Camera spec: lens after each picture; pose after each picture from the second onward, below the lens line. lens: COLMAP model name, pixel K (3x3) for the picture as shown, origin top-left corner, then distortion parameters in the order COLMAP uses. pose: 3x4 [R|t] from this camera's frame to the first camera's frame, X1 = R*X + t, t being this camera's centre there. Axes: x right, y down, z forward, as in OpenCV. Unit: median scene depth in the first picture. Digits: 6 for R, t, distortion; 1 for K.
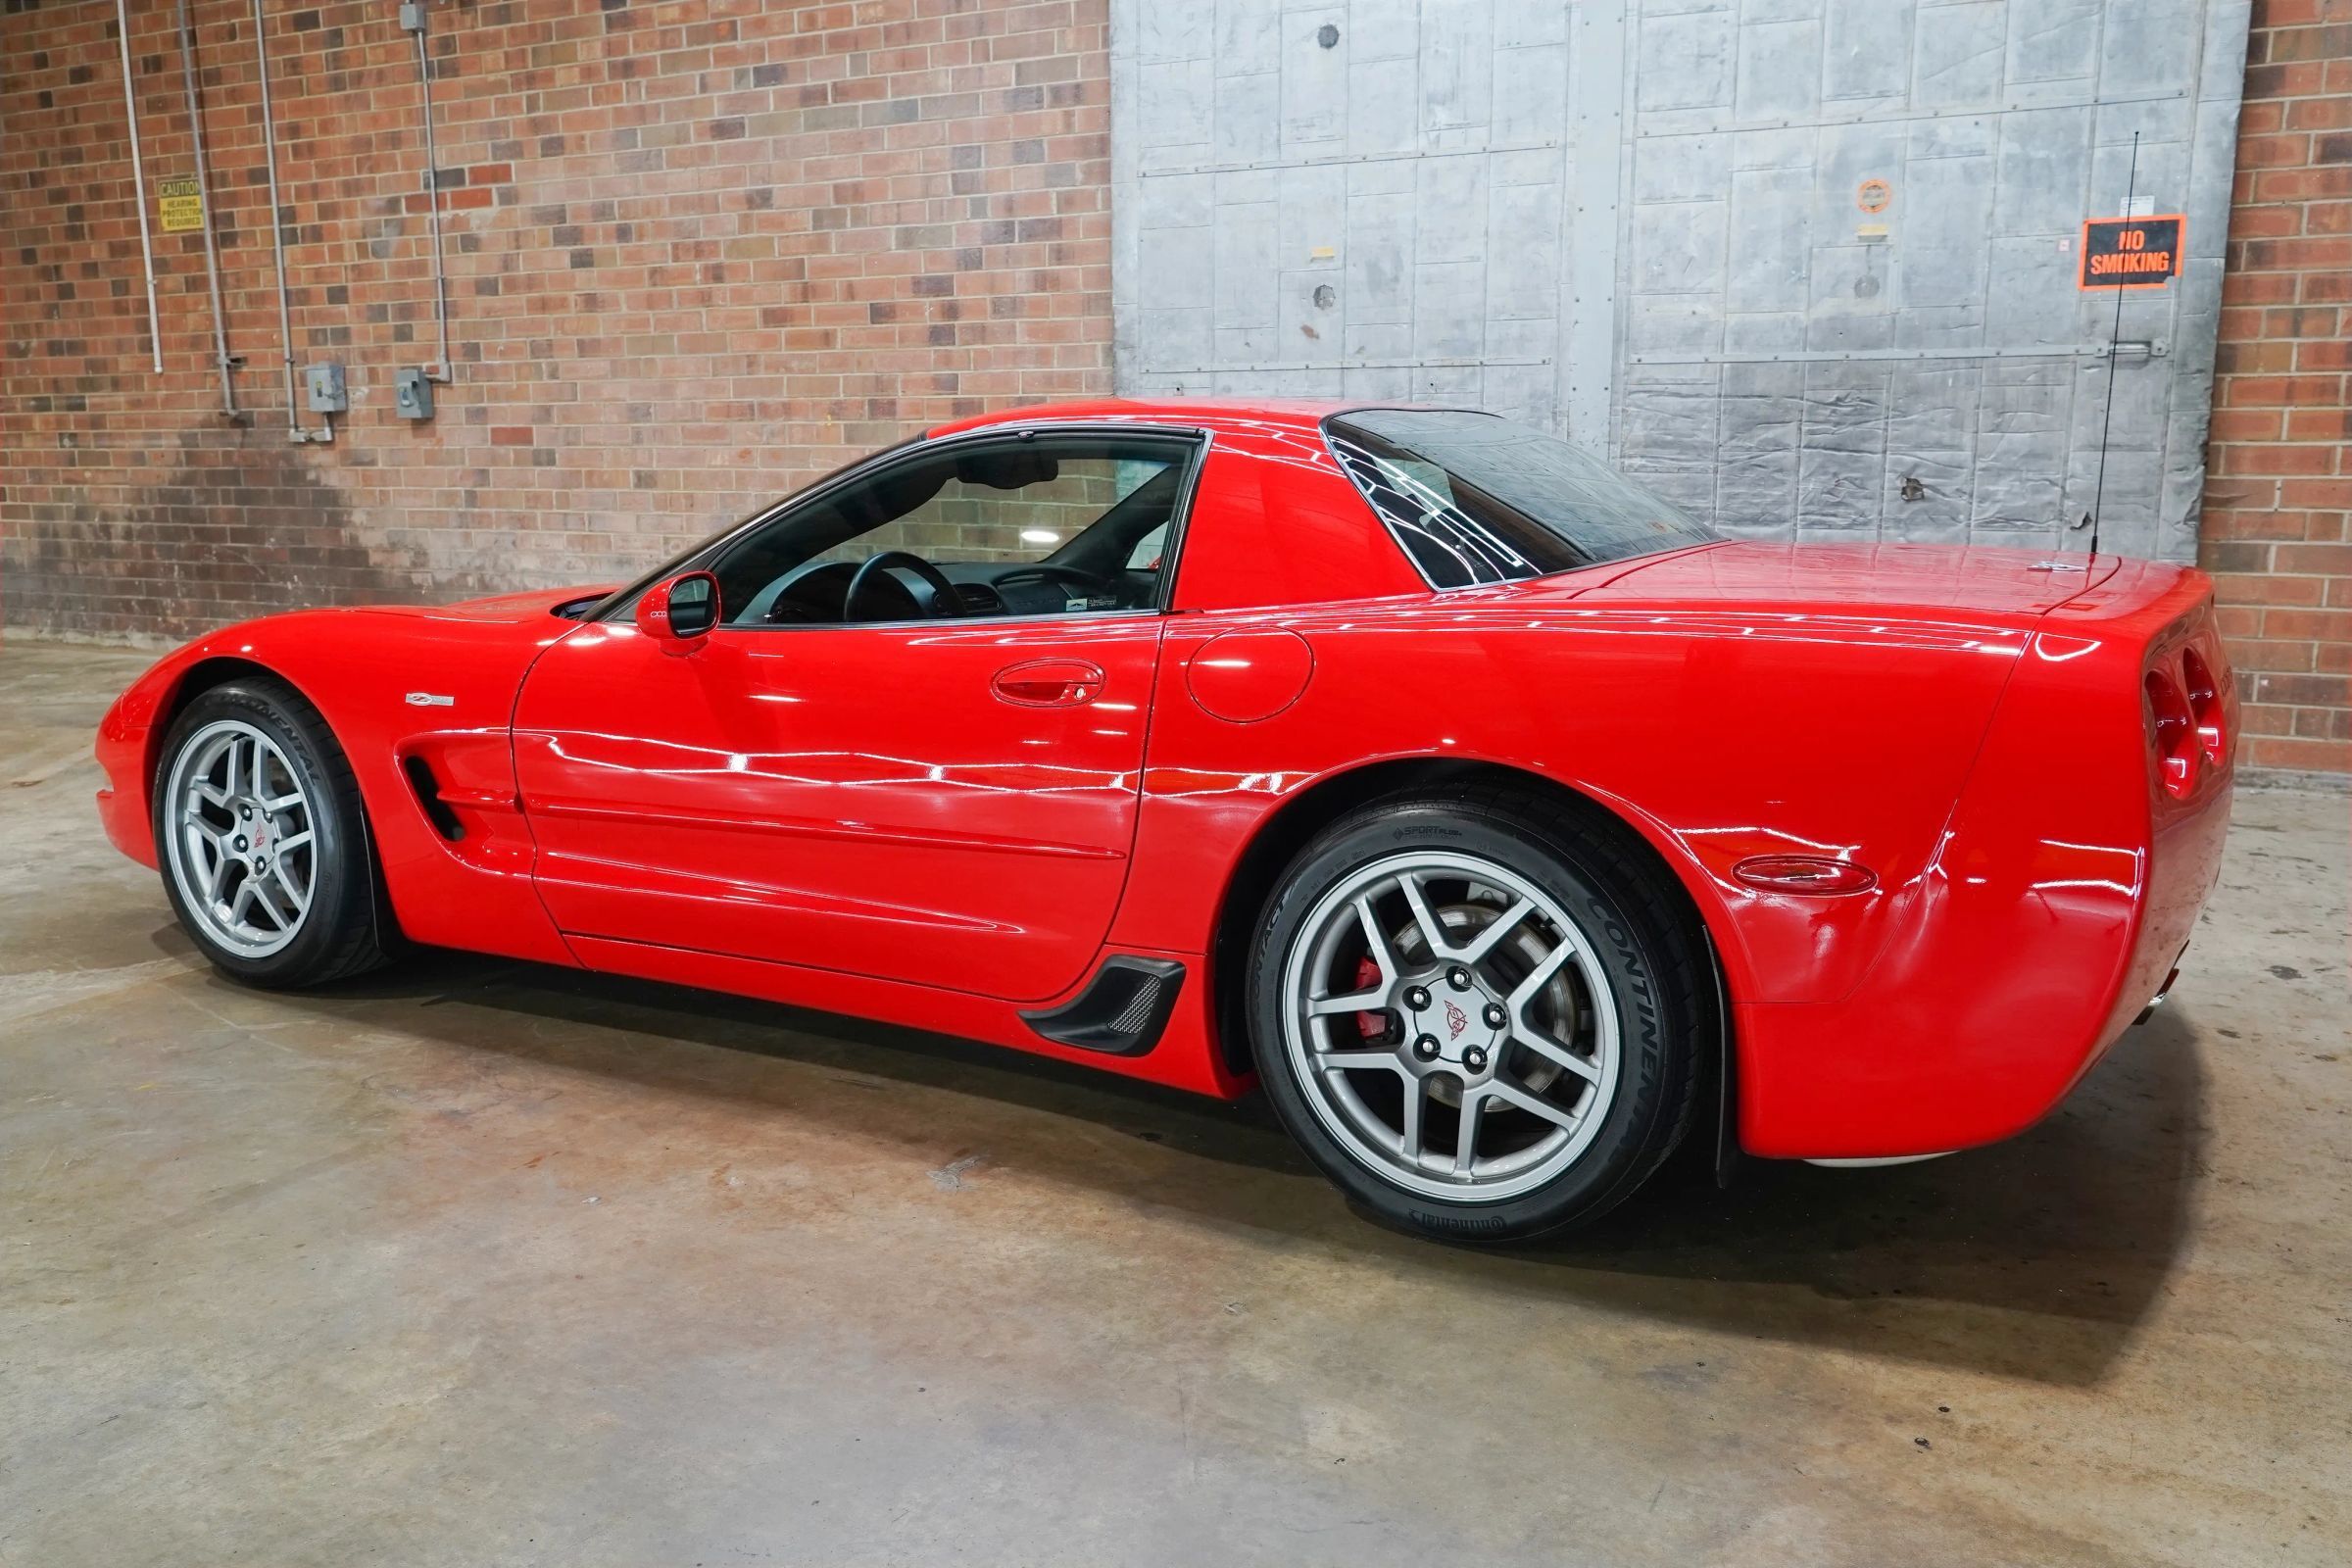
lens RADIAL K [[1876.6, 0, 1181.0], [0, 1876.6, 782.4], [0, 0, 1]] dist [0.009208, 0.000006]
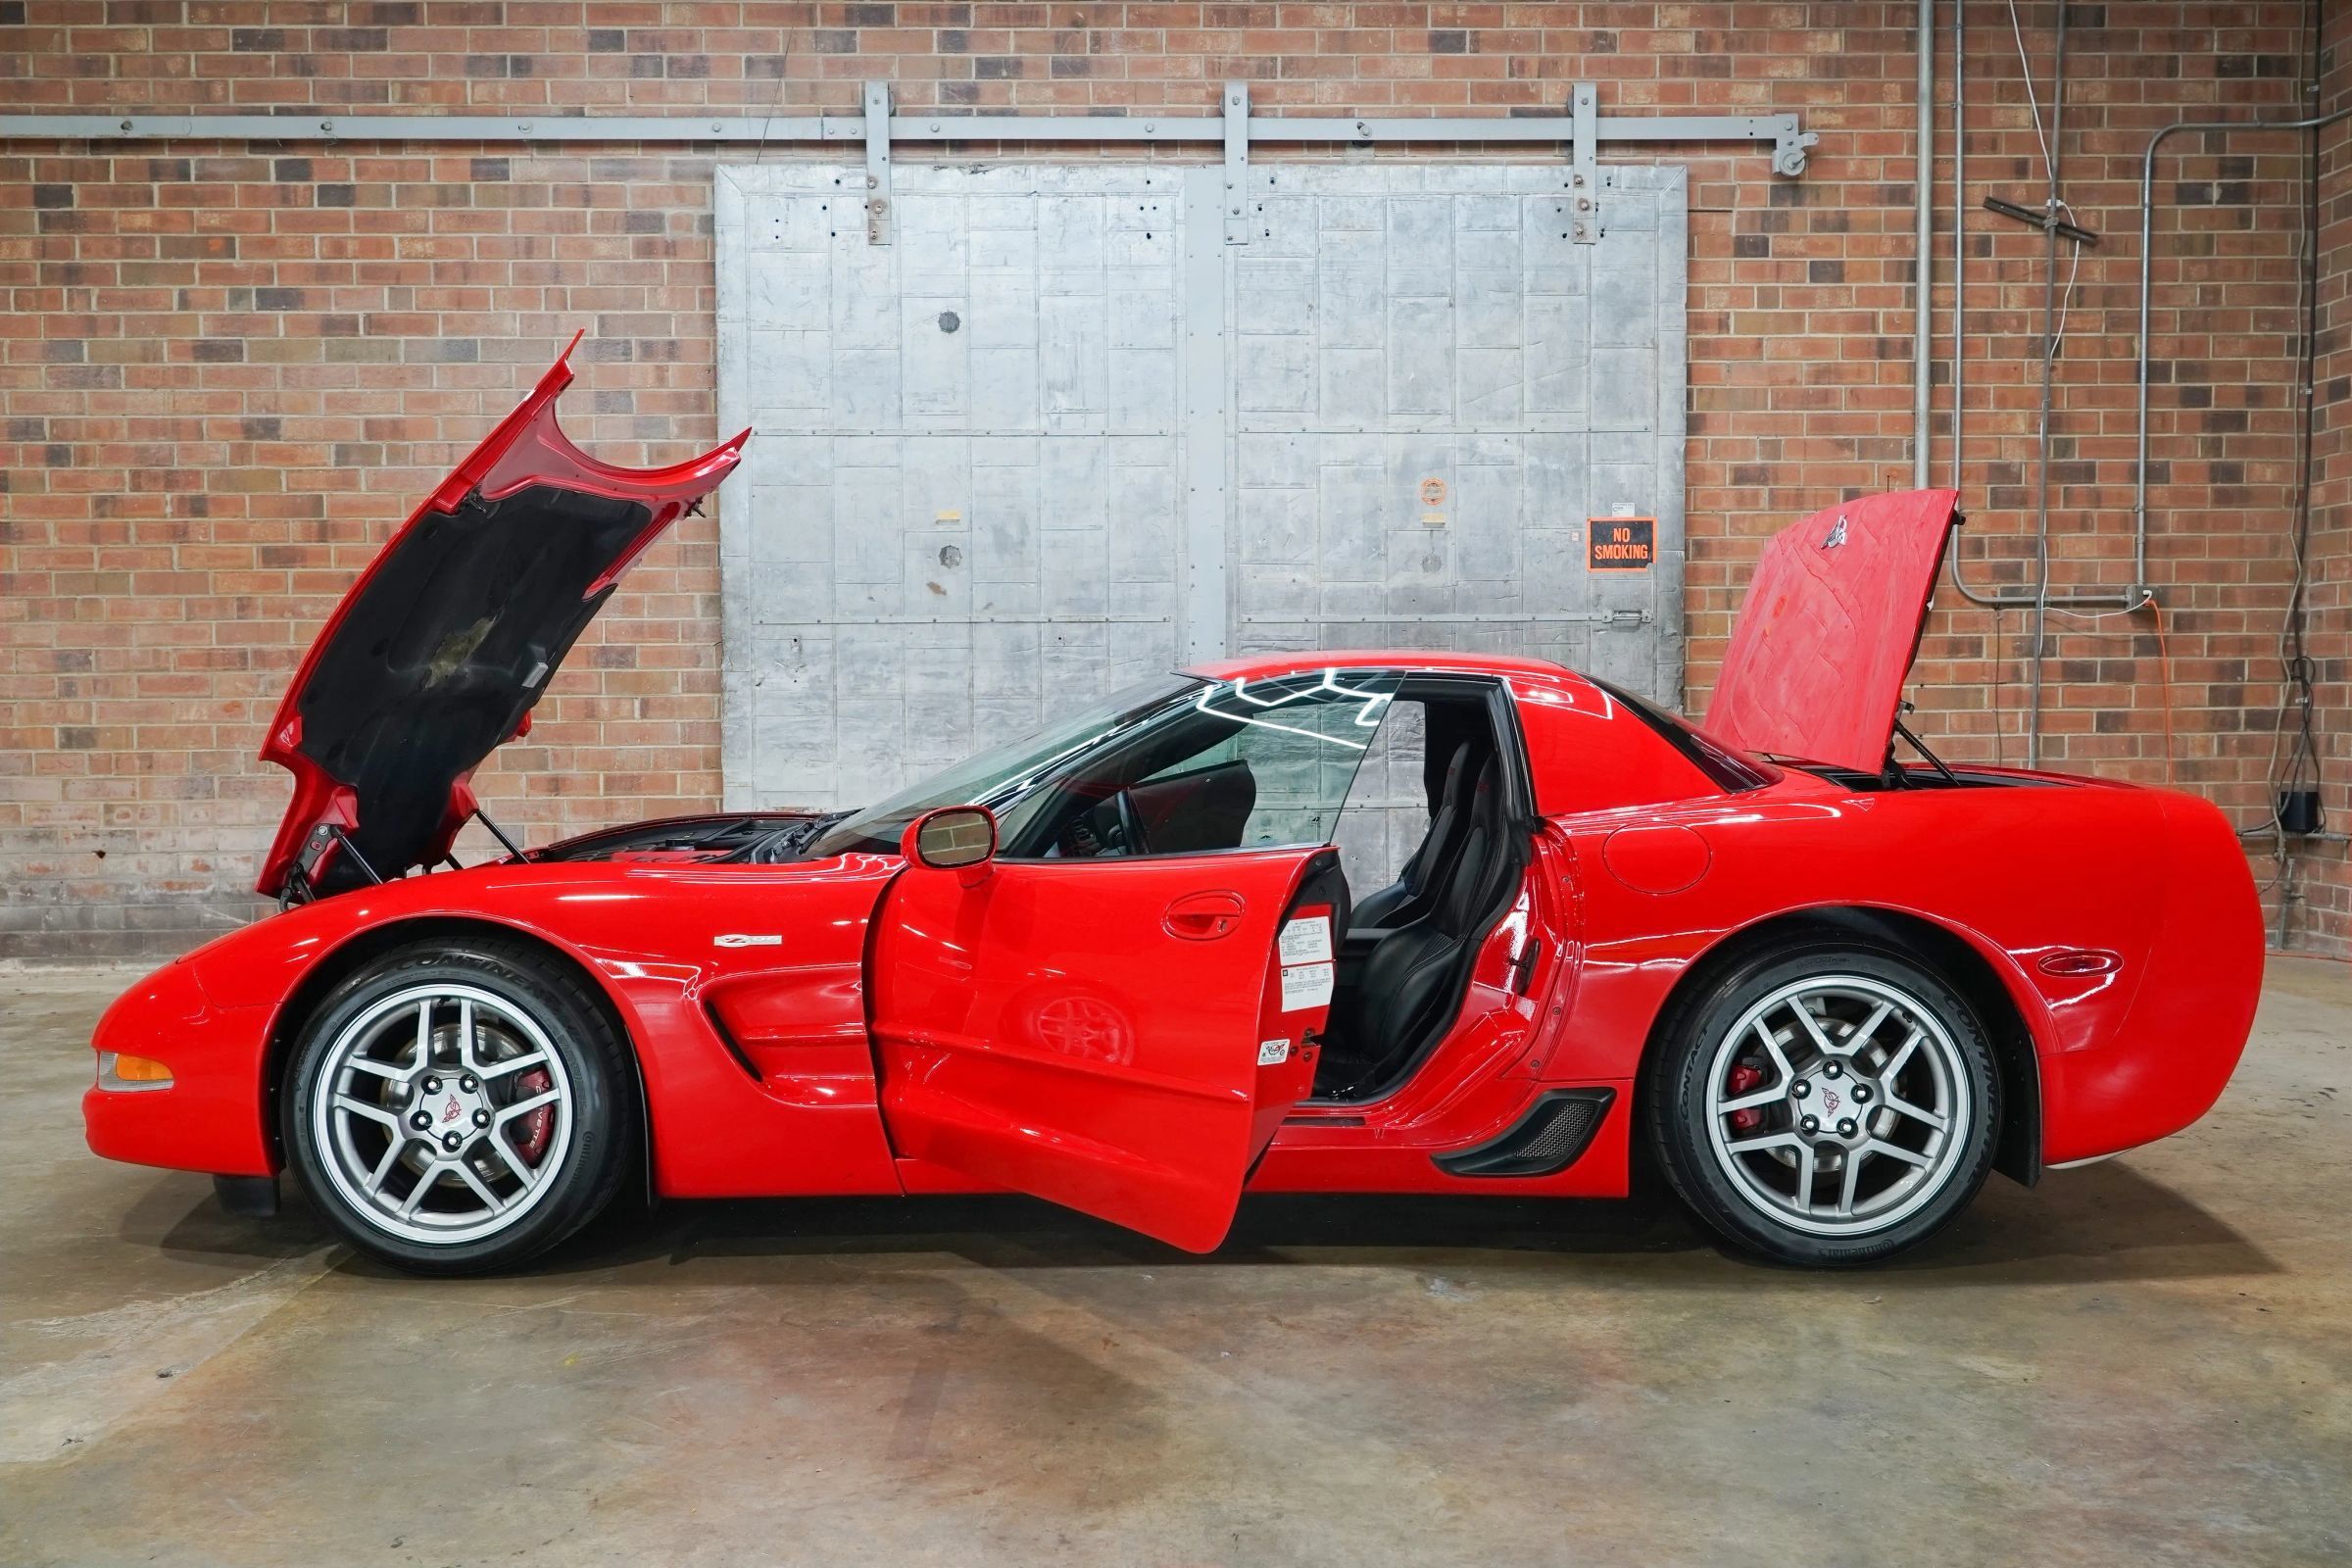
lens RADIAL K [[2003.8, 0, 1176.0], [0, 2003.8, 784.0], [0, 0, 1]] dist [0.024668, -0.011846]
pose [[0.876961, -0.026592, 0.479826, -0.340973], [0.090509, 0.989739, -0.110569, 0.005838], [-0.471962, 0.140393, 0.870369, -0.028718]]
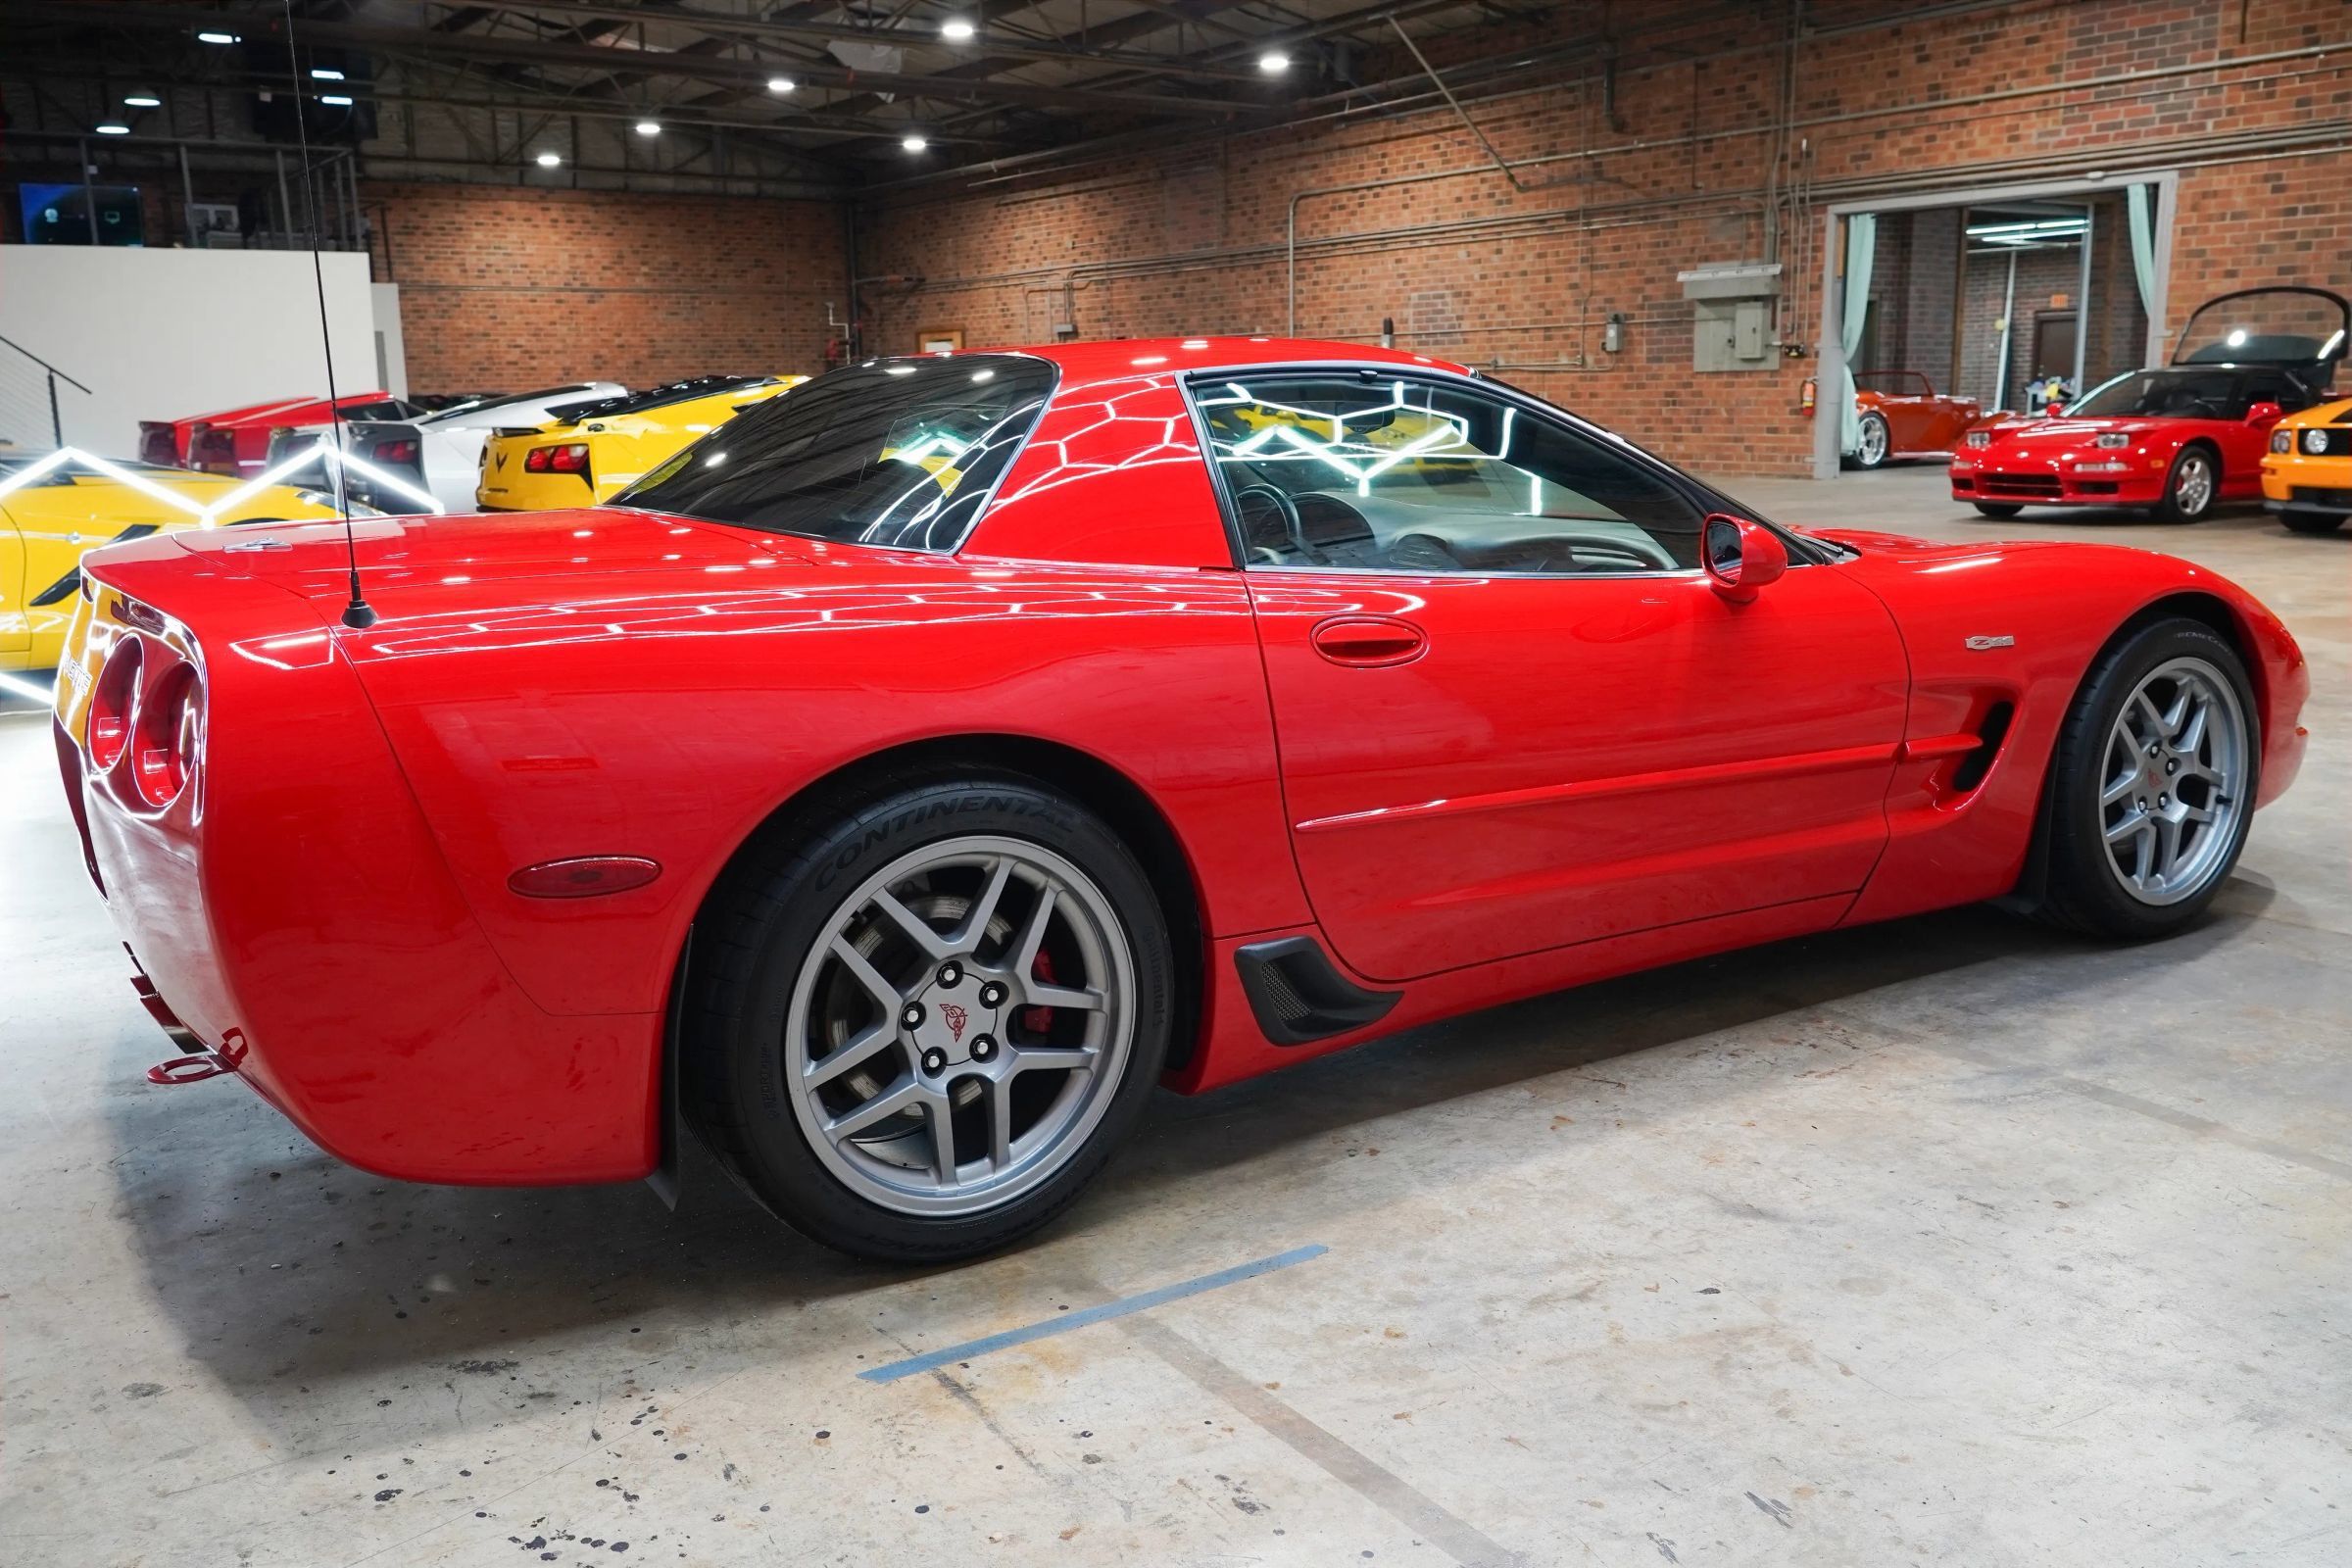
lens RADIAL K [[2003.8, 0, 1176.0], [0, 2003.8, 784.0], [0, 0, 1]] dist [0.024668, -0.011846]
pose [[-0.476898, 0.188042, -0.858609, 0.443595], [-0.137926, 0.948736, 0.284389, -0.137371], [0.868070, 0.254049, -0.426514, 0.730999]]
